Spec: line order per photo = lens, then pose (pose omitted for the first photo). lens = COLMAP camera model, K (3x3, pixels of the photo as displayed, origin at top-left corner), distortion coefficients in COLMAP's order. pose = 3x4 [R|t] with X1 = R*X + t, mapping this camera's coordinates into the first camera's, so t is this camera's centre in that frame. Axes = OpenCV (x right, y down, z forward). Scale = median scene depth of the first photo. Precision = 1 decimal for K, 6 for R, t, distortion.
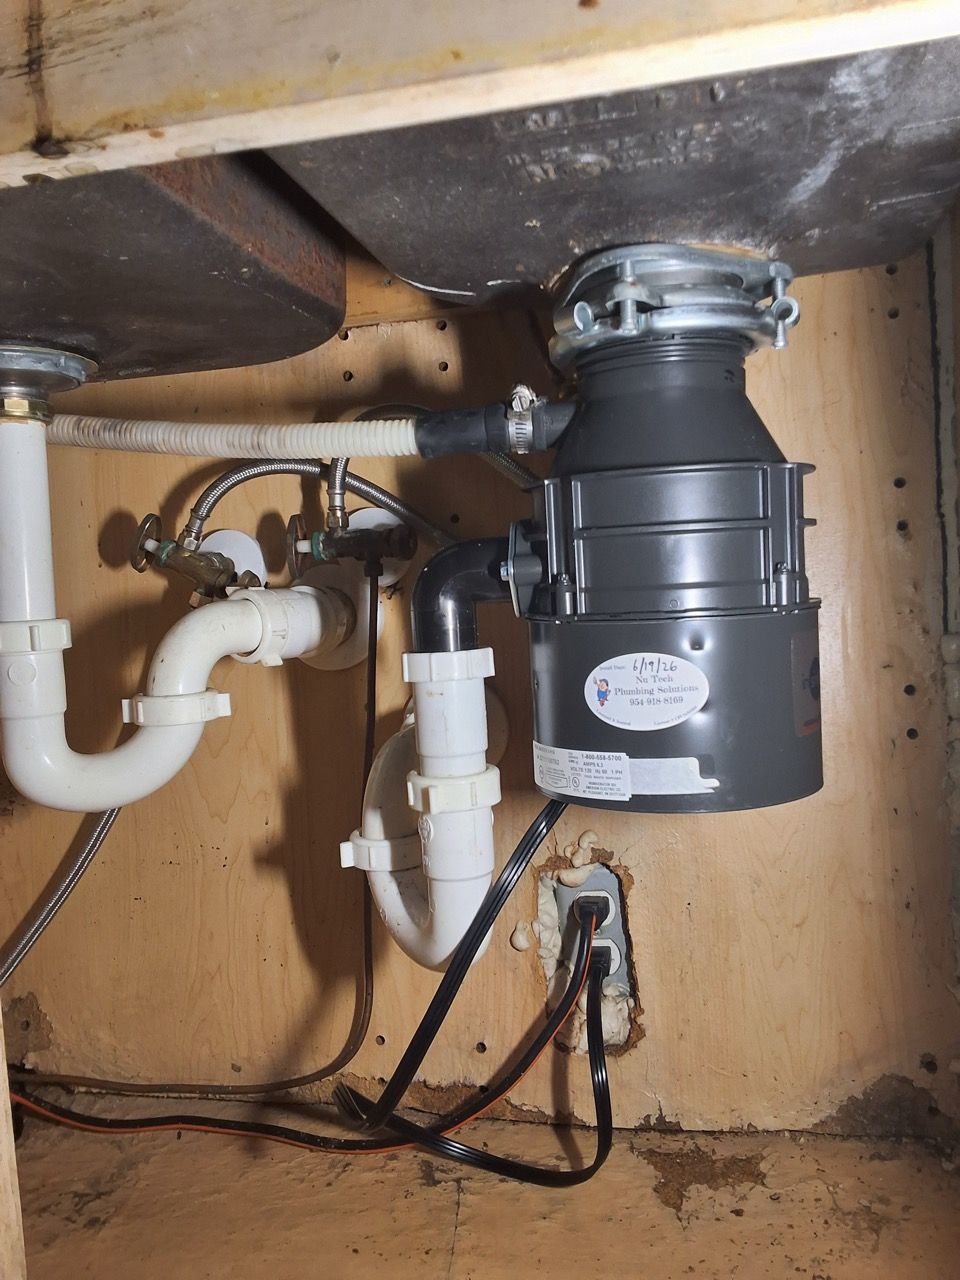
lens RADIAL K [[1036.3, 0, 482.0], [0, 1036.3, 647.9], [0, 0, 1]] dist [0.125325, -0.187131]
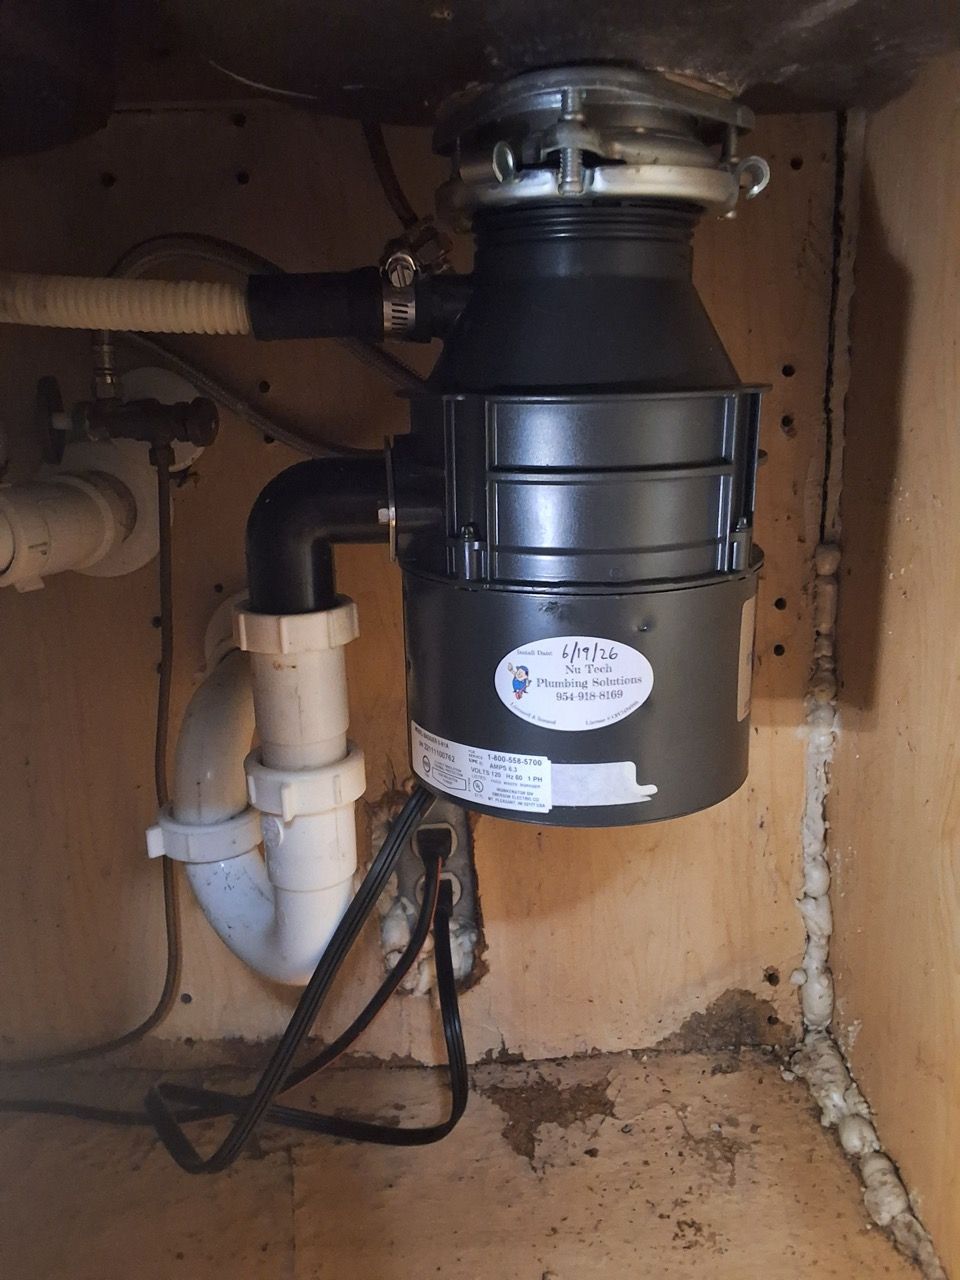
lens RADIAL K [[1029.2, 0, 480.0], [0, 1029.2, 640.0], [0, 0, 1]] dist [0.119164, -0.180258]
pose [[0.969687, -0.028224, 0.242716, -0.072014], [-0.017344, 0.982852, 0.183581, -0.093460], [-0.243735, -0.182225, 0.952569, 0.196697]]
